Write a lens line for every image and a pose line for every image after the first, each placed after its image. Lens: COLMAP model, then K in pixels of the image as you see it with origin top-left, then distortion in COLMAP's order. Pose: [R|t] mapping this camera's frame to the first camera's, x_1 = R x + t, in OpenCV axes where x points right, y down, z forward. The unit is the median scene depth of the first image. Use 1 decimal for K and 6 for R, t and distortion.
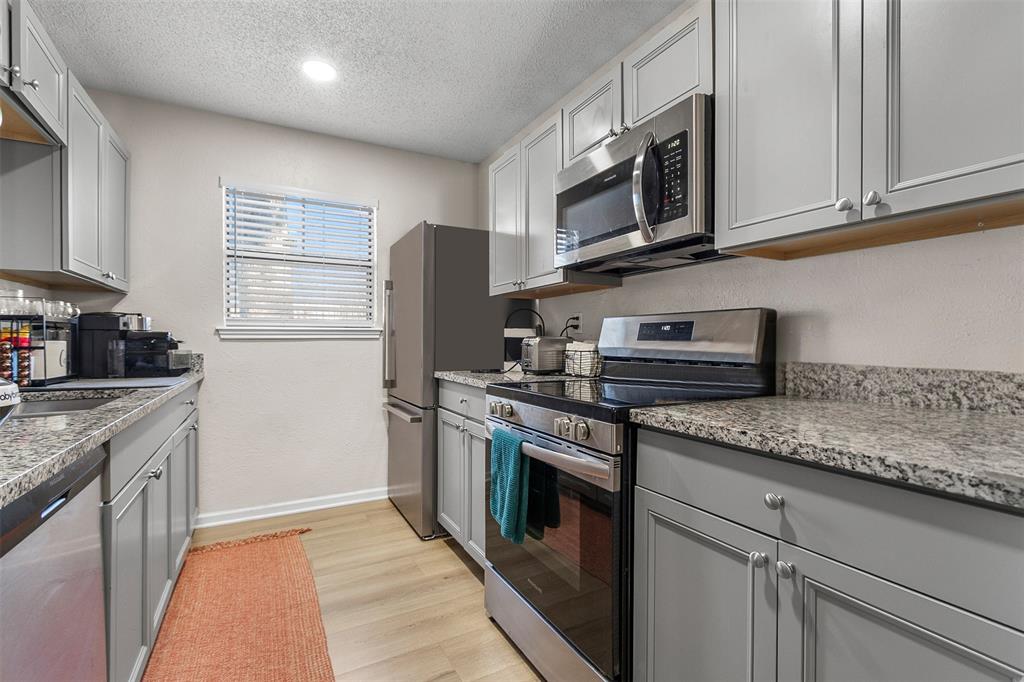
lens RADIAL K [[465.5, 0, 512.0], [0, 465.5, 341.0], [0, 0, 1]] dist [0.004066, -0.001595]
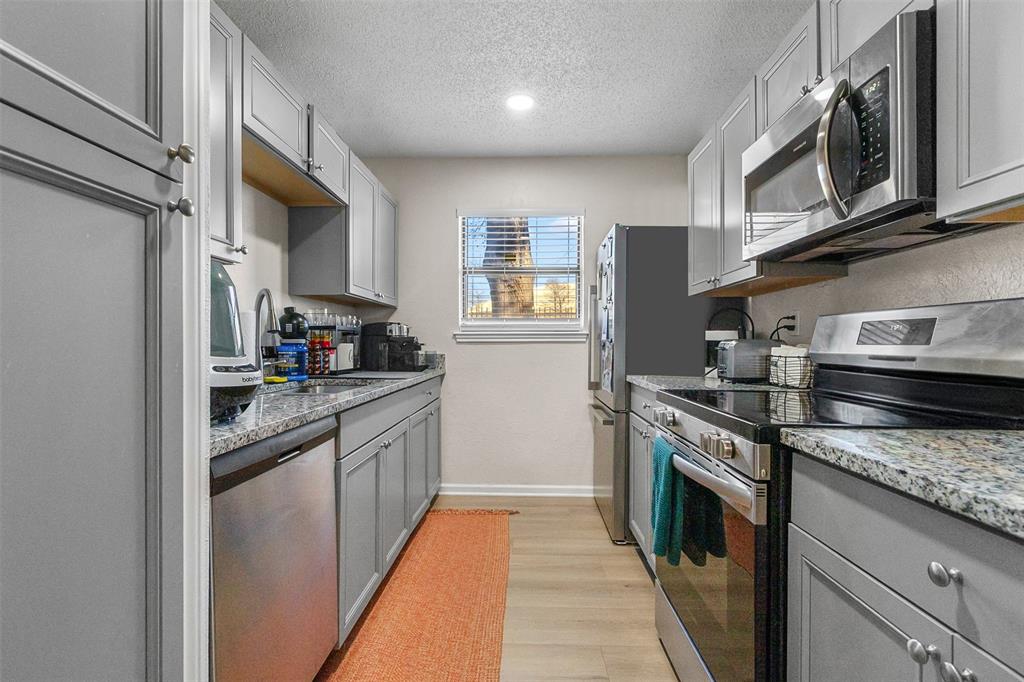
lens RADIAL K [[465.5, 0, 512.0], [0, 465.5, 341.0], [0, 0, 1]] dist [0.004066, -0.001595]
pose [[0.865063, -0.000872, -0.501662, 0.140447], [-0.002377, 0.999980, -0.005836, -0.000580], [0.501657, 0.006241, 0.865044, 0.026941]]
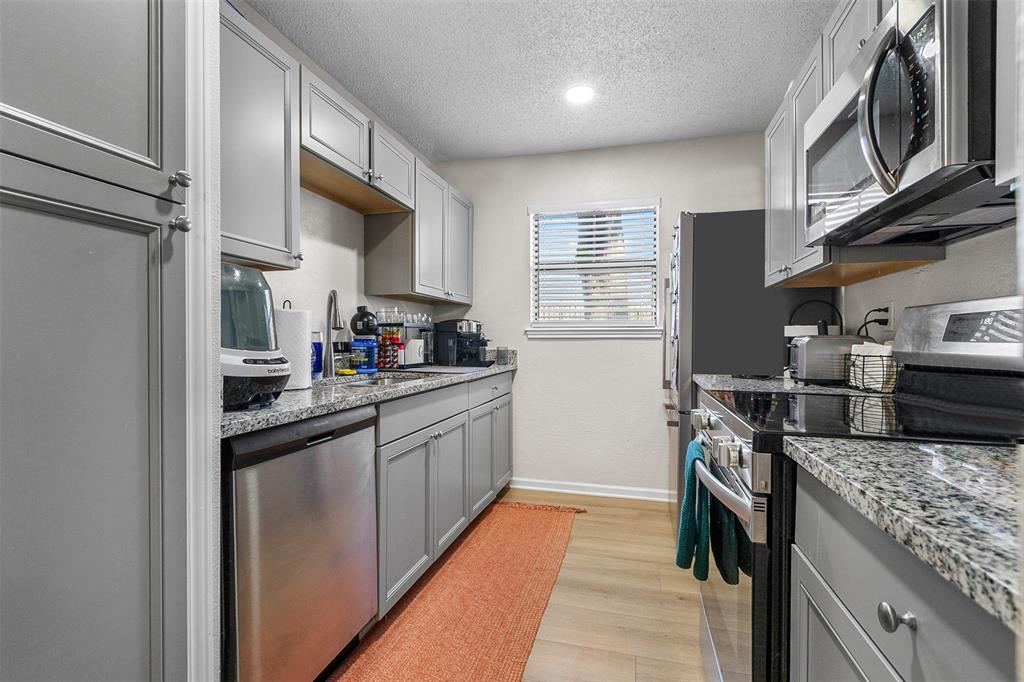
lens RADIAL K [[466.0, 0, 512.7], [0, 466.0, 339.6], [0, 0, 1]] dist [0.001745, -0.000922]
pose [[0.728096, 0.002803, -0.685469, 0.243633], [-0.003930, 0.999992, -0.000085, -0.000947], [0.685464, 0.002755, 0.728102, 0.098954]]
